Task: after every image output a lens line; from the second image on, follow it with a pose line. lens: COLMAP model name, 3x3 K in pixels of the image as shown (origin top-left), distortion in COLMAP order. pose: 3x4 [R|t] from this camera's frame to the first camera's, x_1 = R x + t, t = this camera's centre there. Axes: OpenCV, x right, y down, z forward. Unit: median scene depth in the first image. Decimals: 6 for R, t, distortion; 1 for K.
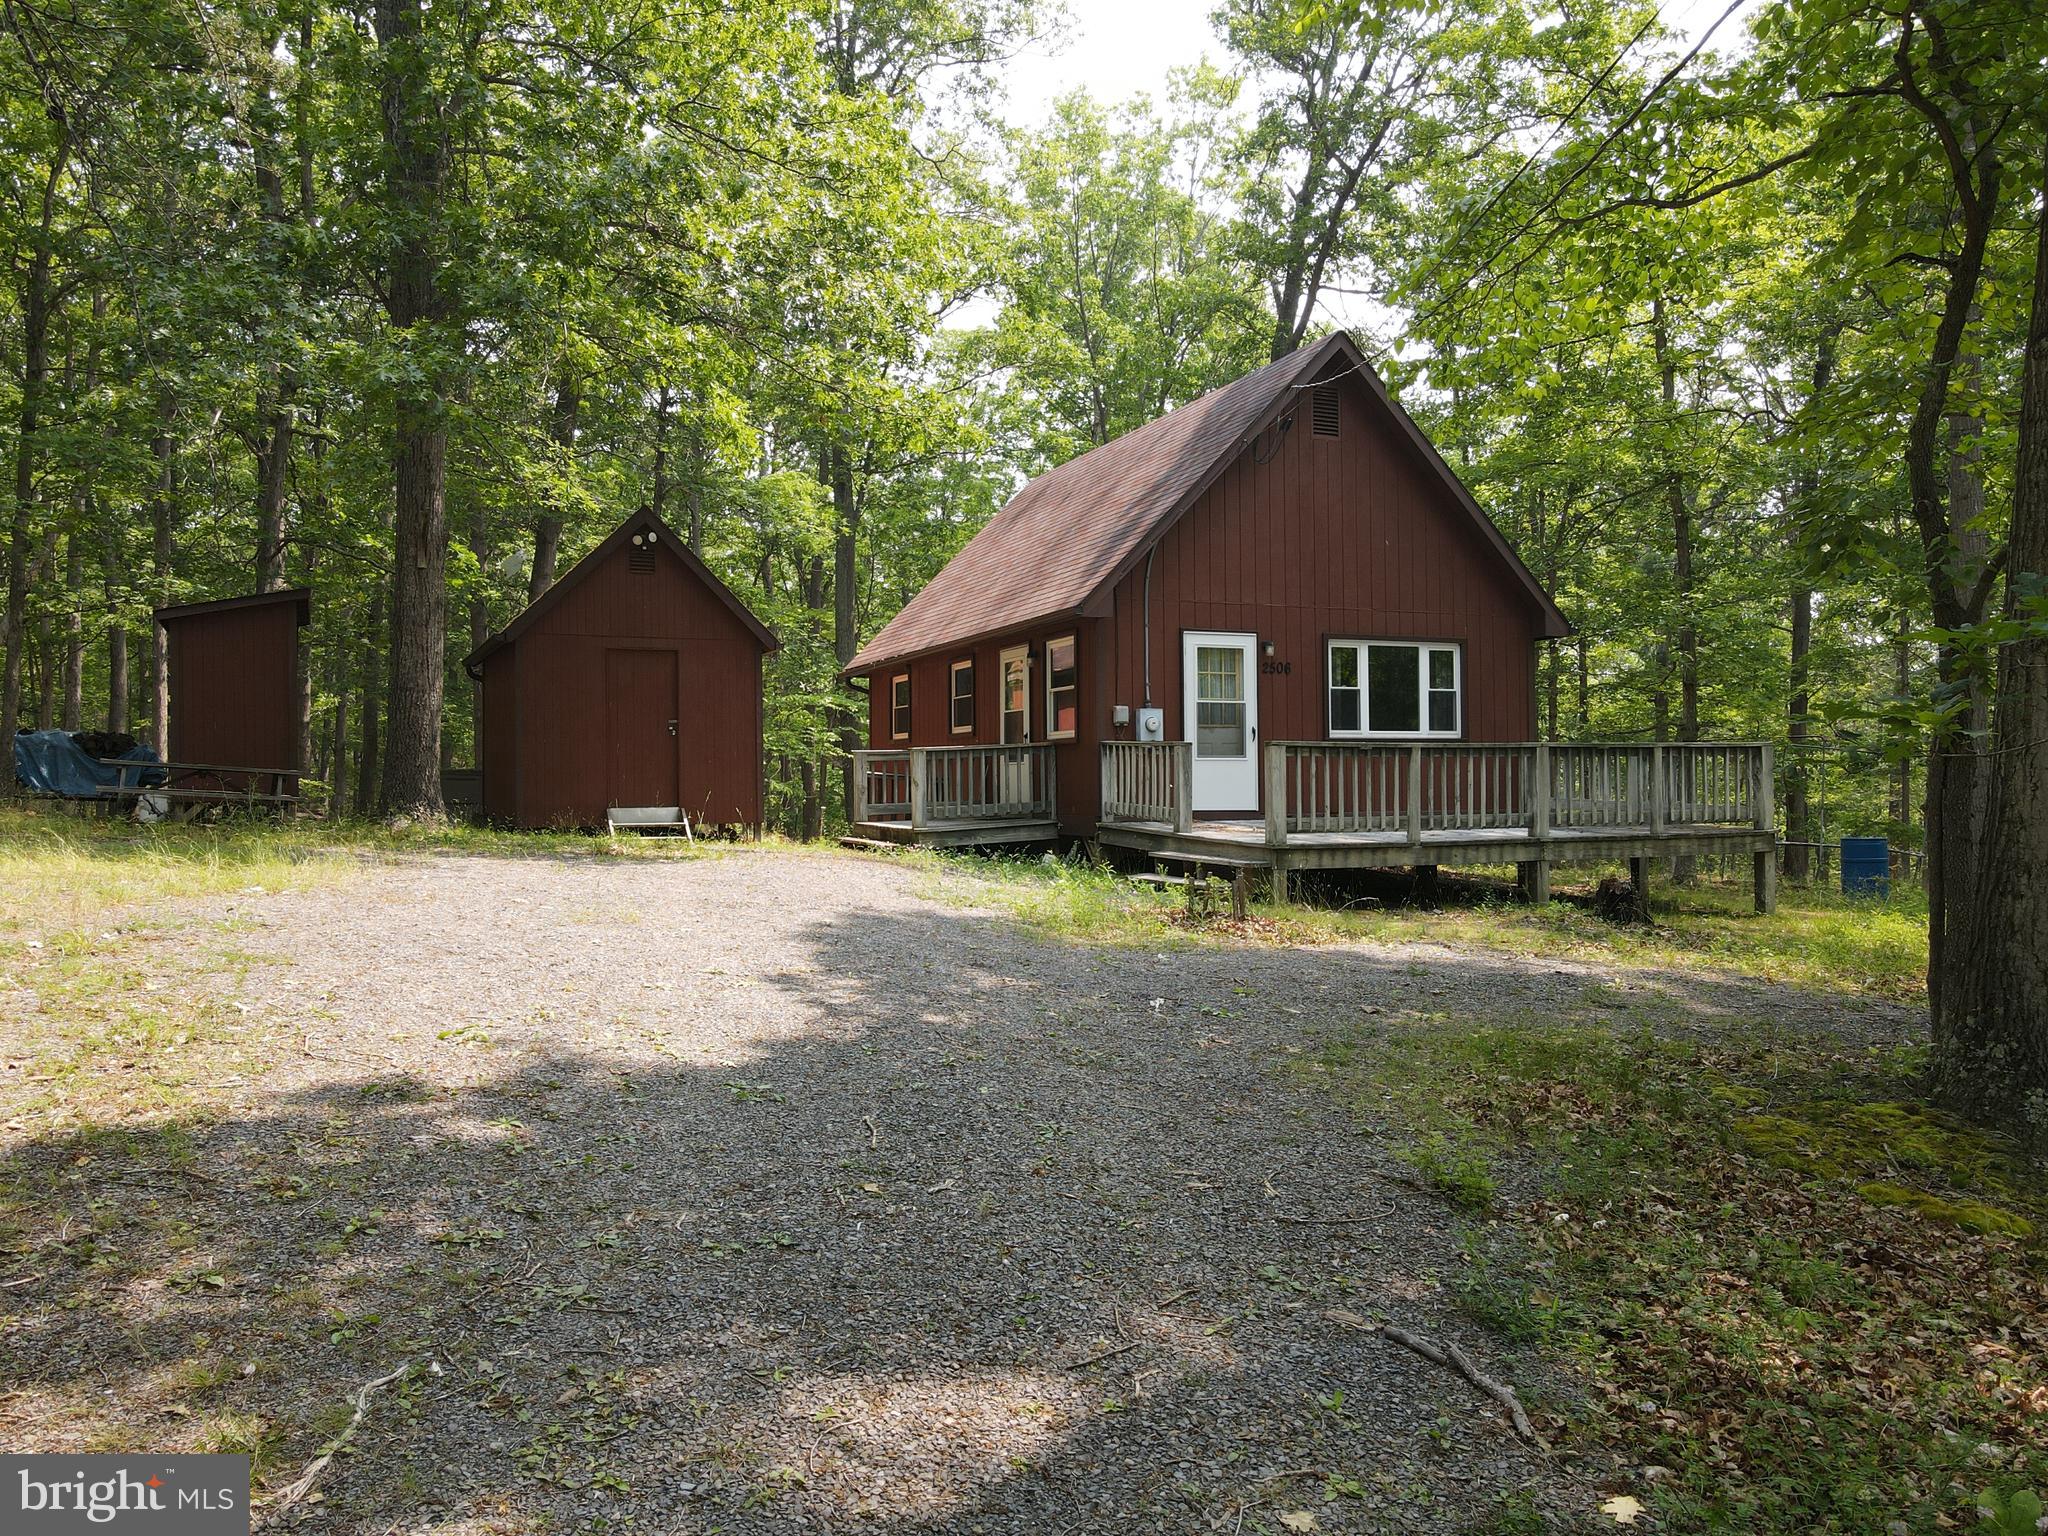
lens RADIAL K [[1492.9, 0, 1024.0], [0, 1492.9, 768.0], [0, 0, 1]] dist [0.028469, 0.004260]
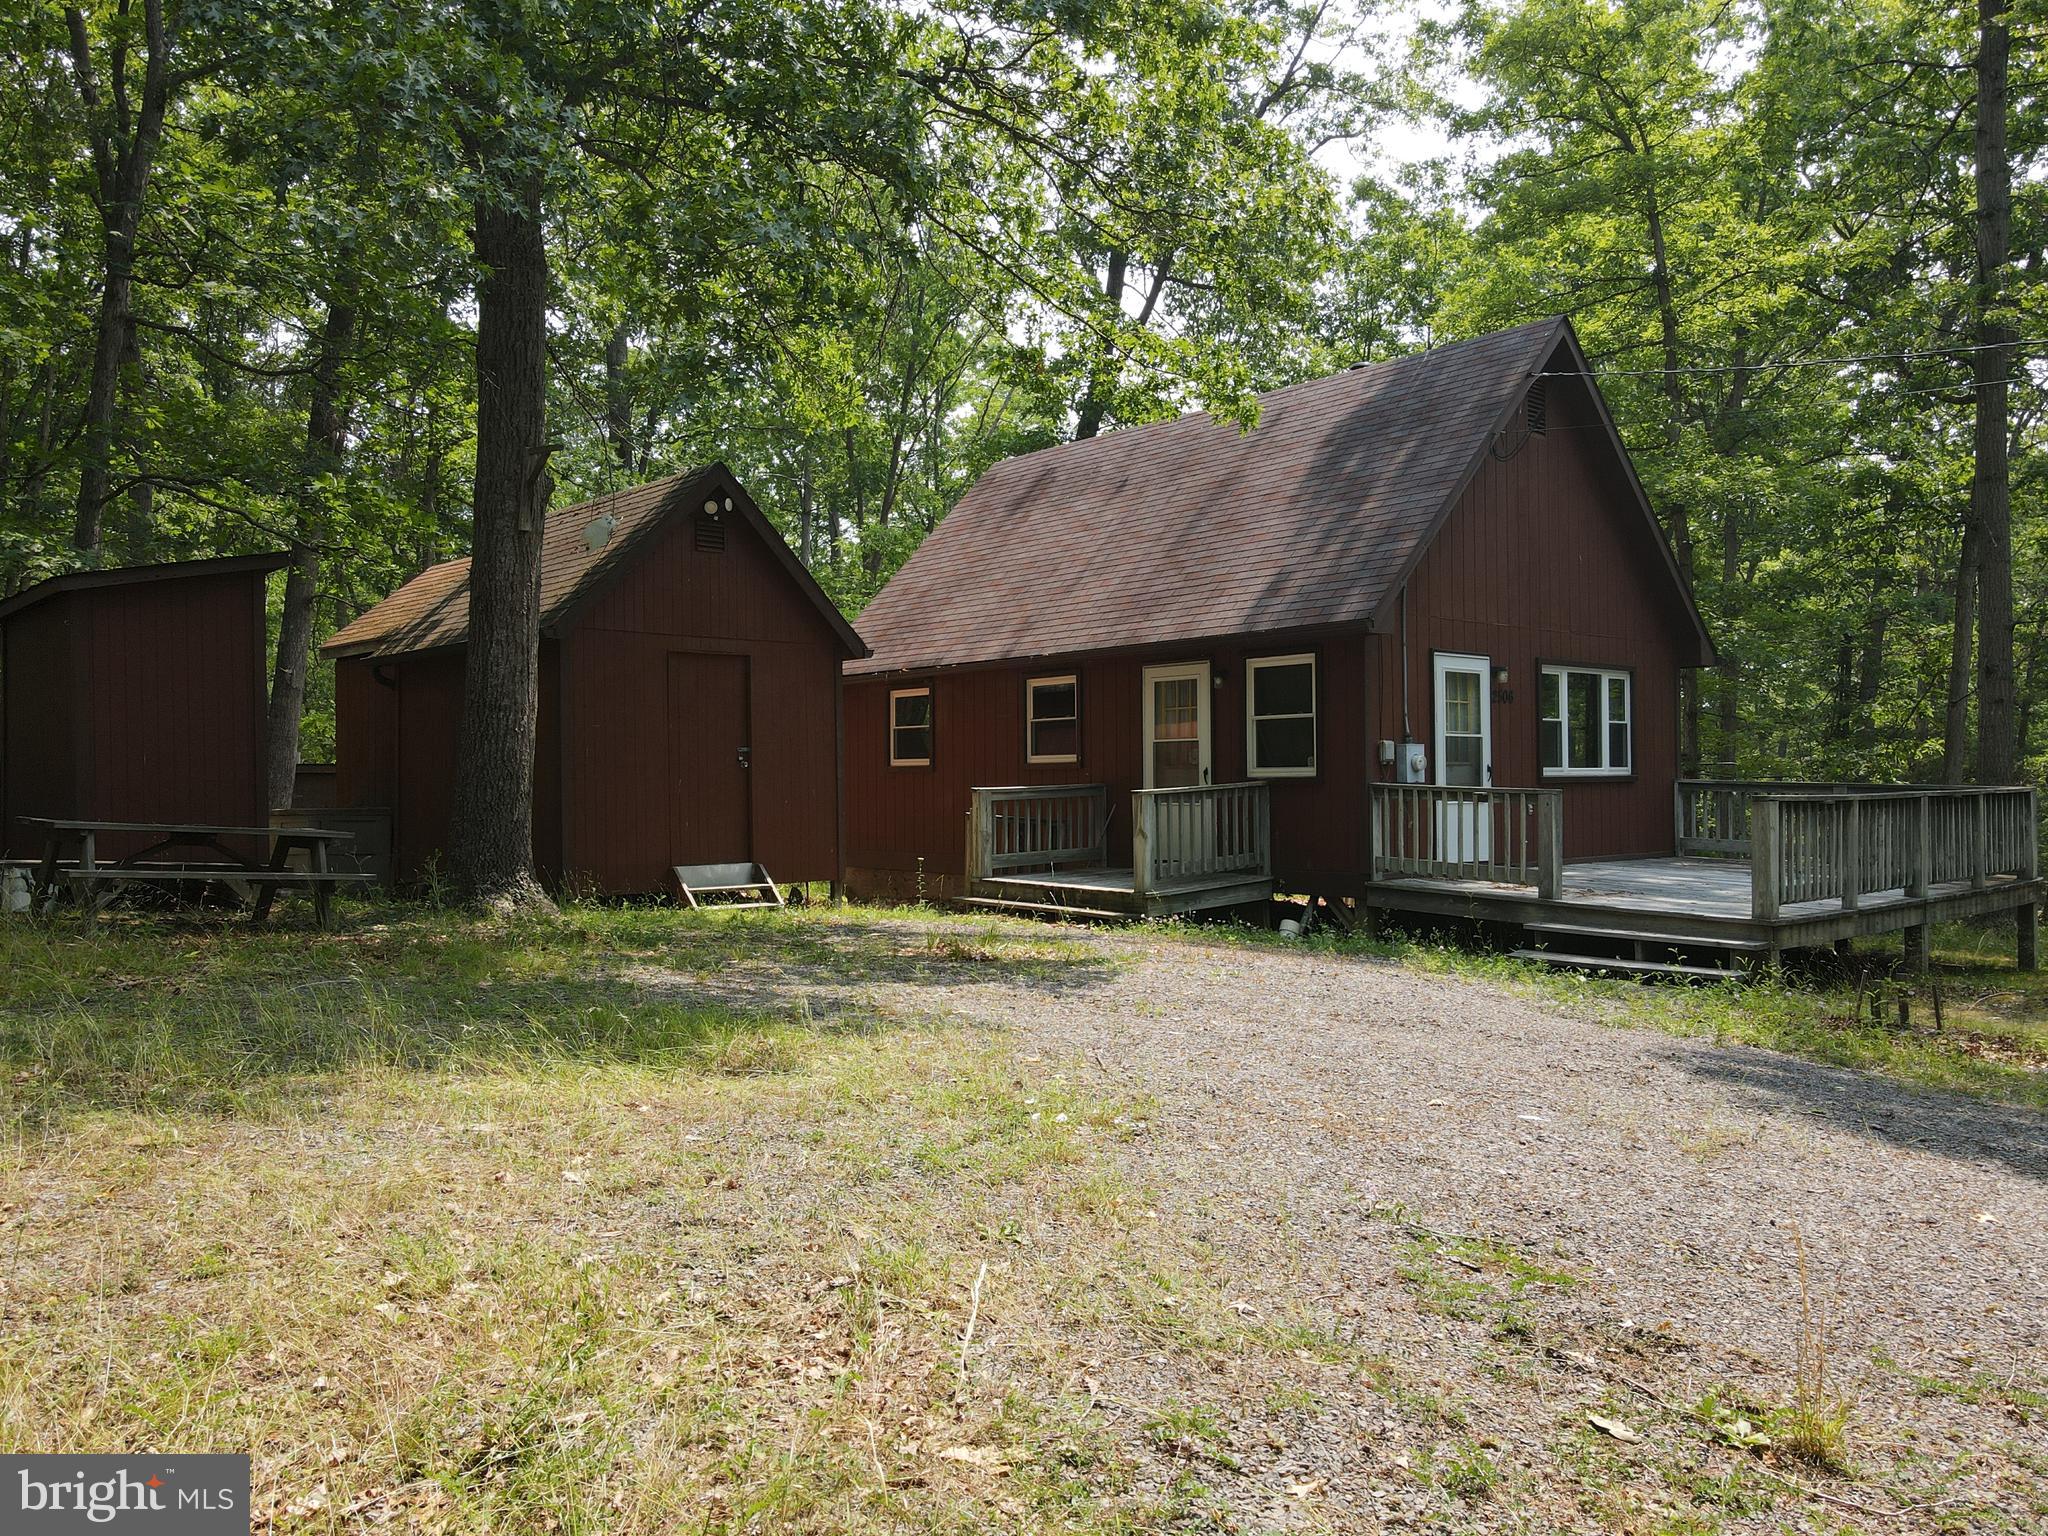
lens RADIAL K [[1503.5, 0, 1017.1], [0, 1503.5, 778.0], [0, 0, 1]] dist [-0.007145, 0.035511]
pose [[0.951067, 0.001285, 0.308982, -0.369972], [-0.003800, 0.999964, 0.007539, -0.024949], [-0.308961, -0.008345, 0.951038, 0.254384]]
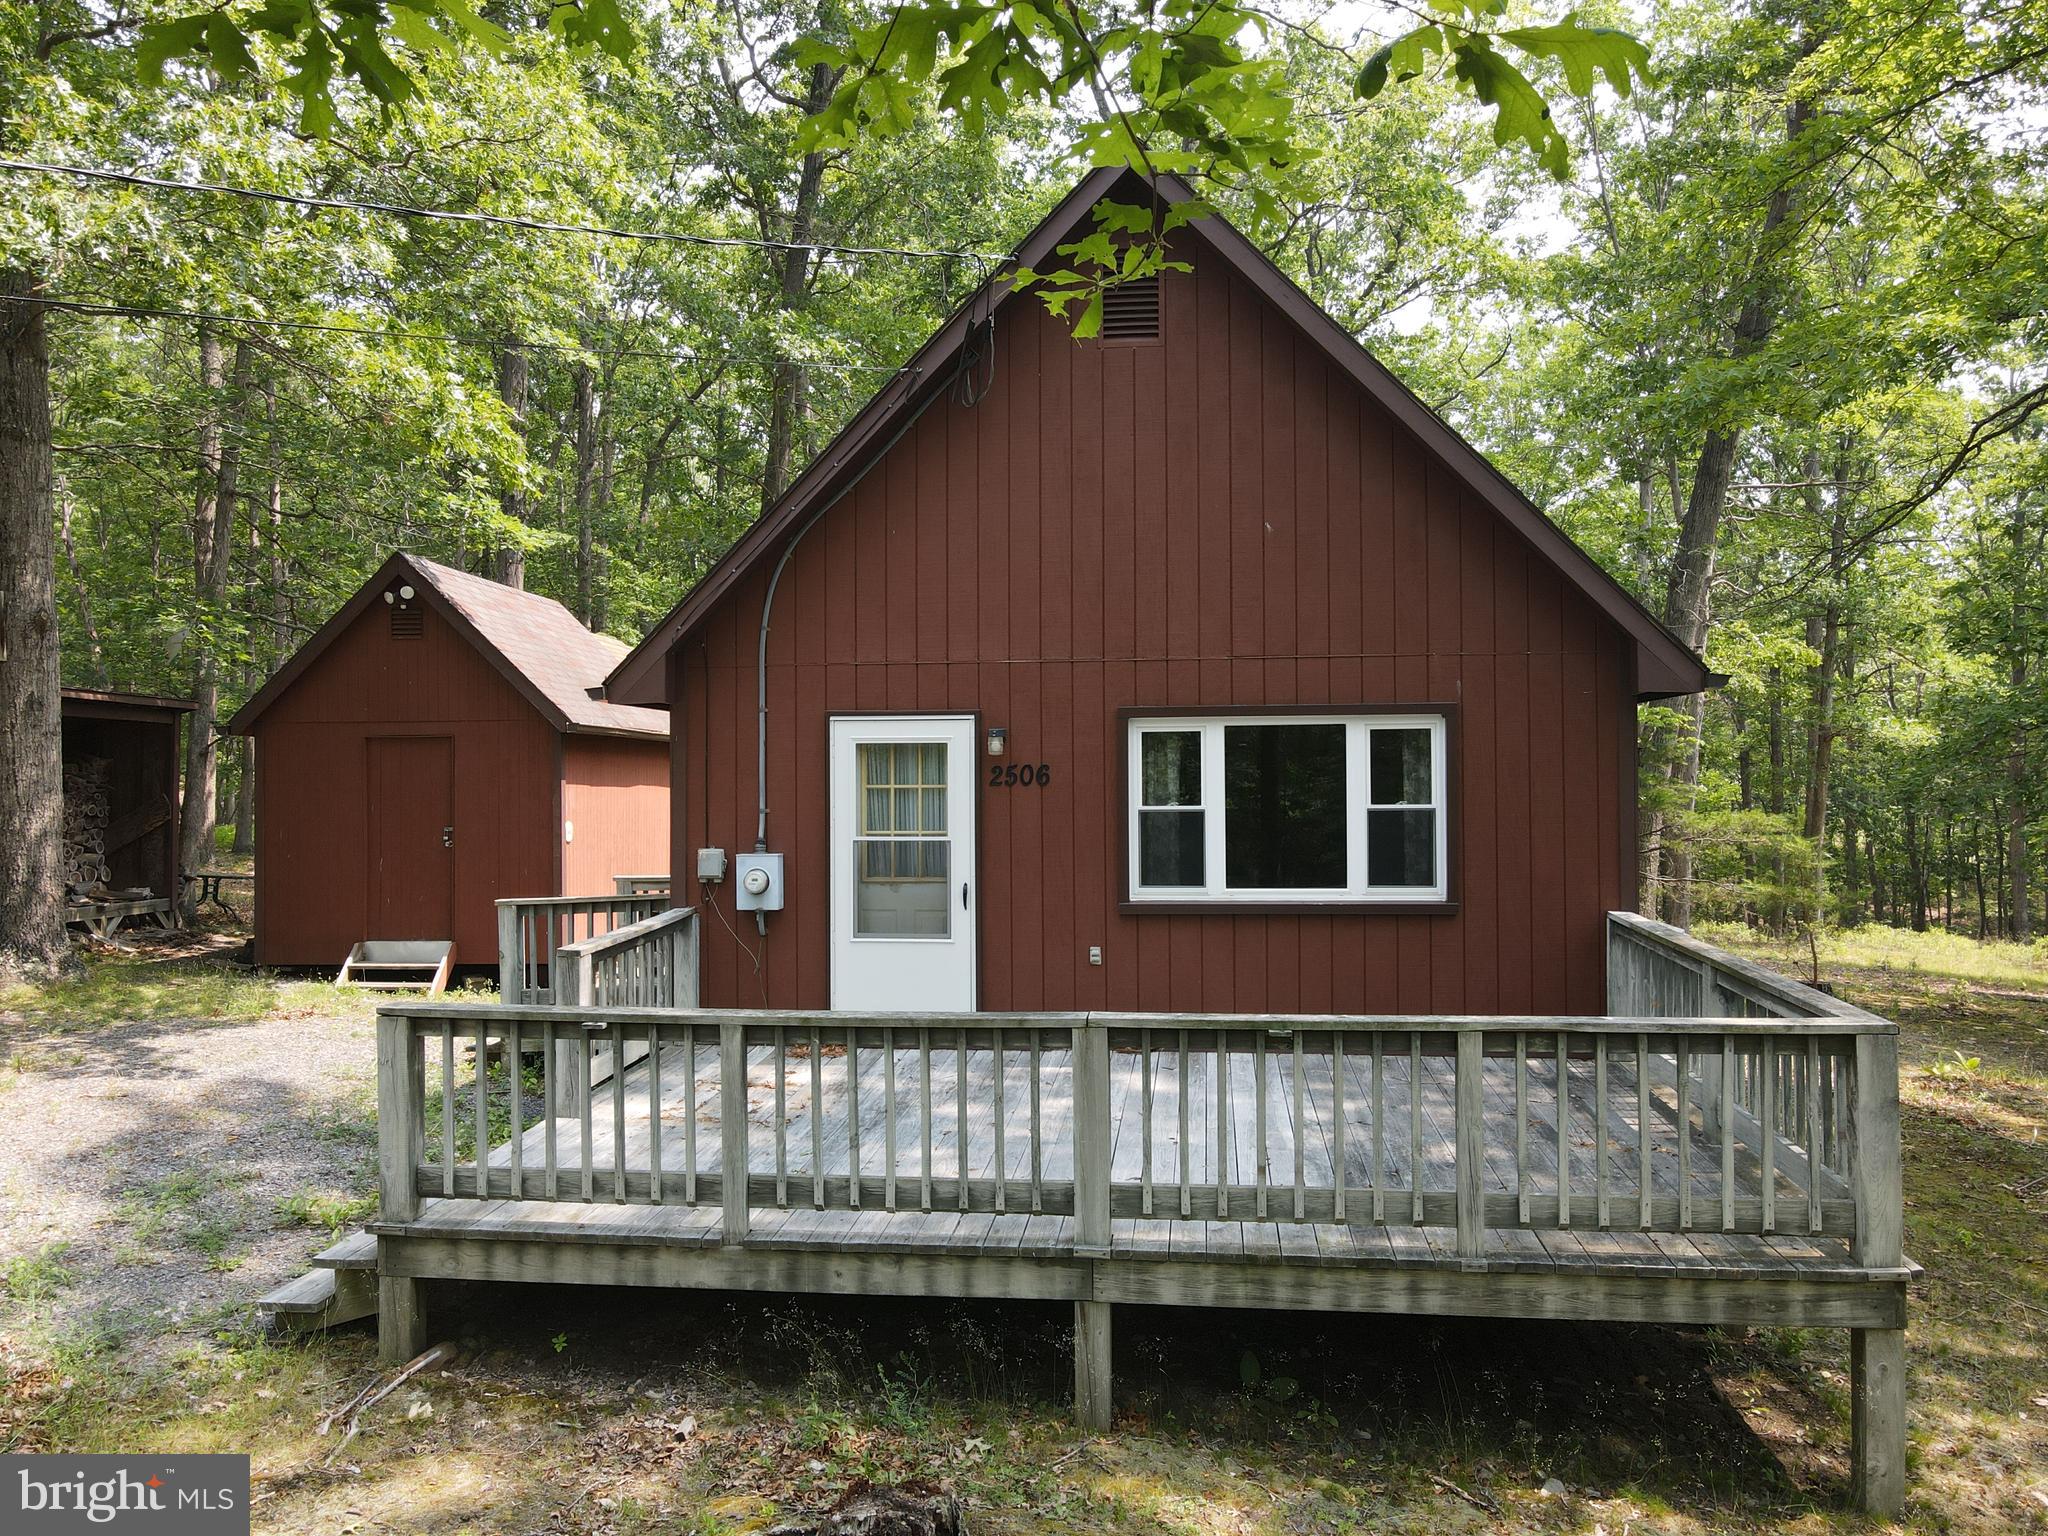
lens RADIAL K [[1503.5, 0, 1017.1], [0, 1503.5, 778.0], [0, 0, 1]] dist [-0.007145, 0.035511]
pose [[0.868869, 0.003286, -0.495032, 0.440694], [0.005297, 0.999859, 0.015933, -0.074483], [0.495014, -0.016465, 0.868729, 0.517245]]
